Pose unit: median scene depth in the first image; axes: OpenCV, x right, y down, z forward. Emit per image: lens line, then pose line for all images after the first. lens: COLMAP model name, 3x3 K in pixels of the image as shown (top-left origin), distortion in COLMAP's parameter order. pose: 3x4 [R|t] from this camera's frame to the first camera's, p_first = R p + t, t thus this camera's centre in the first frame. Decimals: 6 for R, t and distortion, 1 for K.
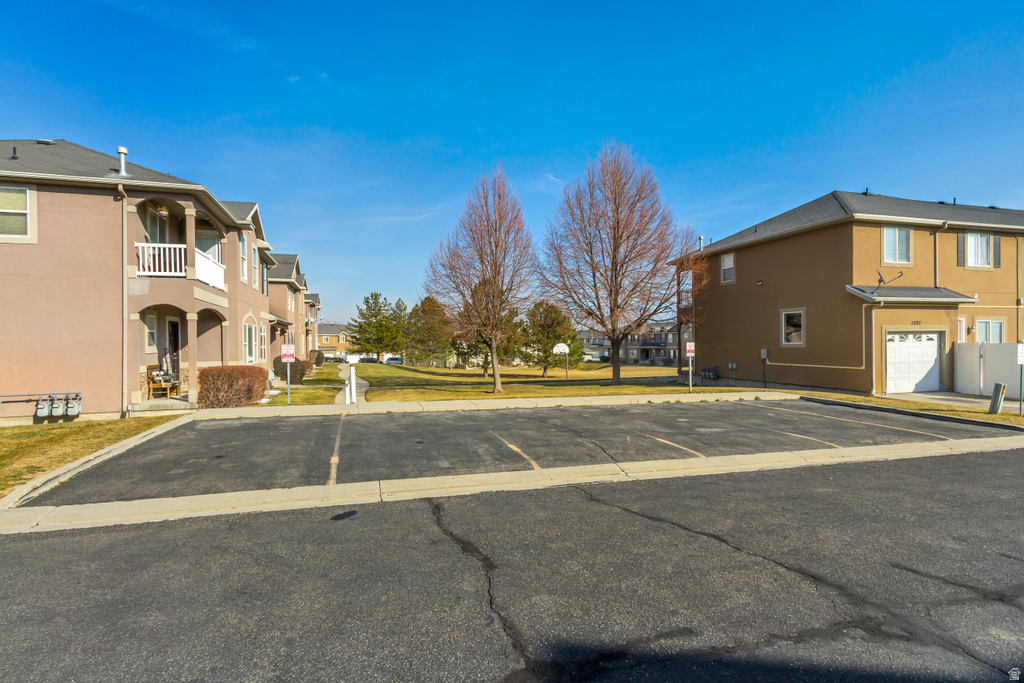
lens RADIAL K [[532.4, 0, 511.1], [0, 532.4, 342.2], [0, 0, 1]] dist [0.003984, 0.000546]
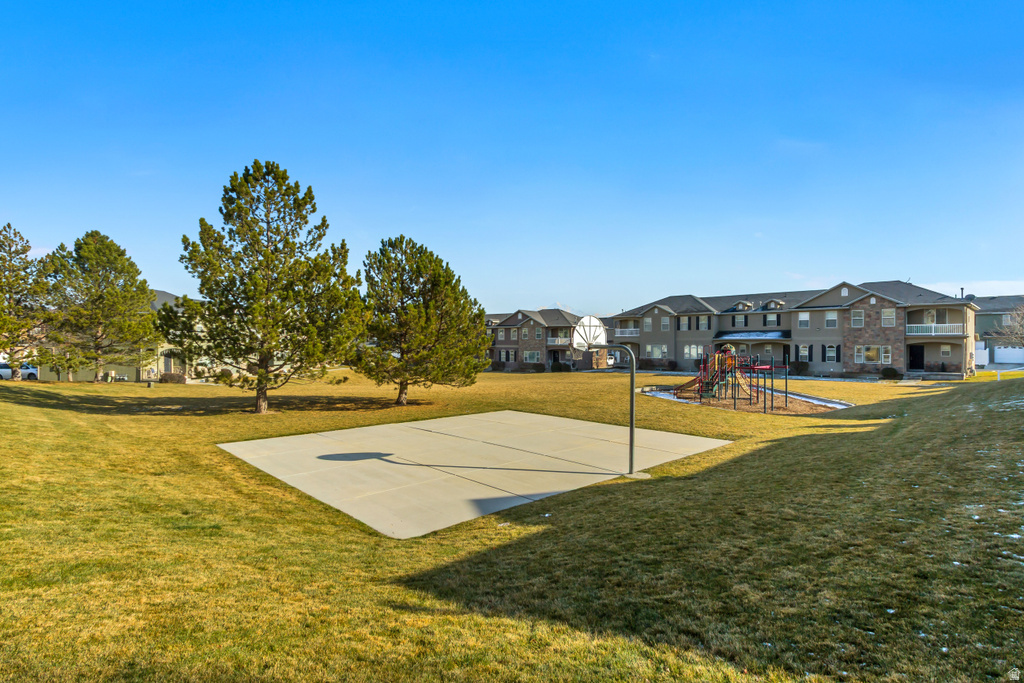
lens RADIAL K [[532.4, 0, 513.0], [0, 532.4, 345.2], [0, 0, 1]] dist [0.003984, 0.000546]
pose [[0.882473, 0.006809, 0.470314, -0.051254], [-0.007903, 0.999969, 0.000352, 0.010919], [-0.470296, -0.004028, 0.882499, 0.412563]]
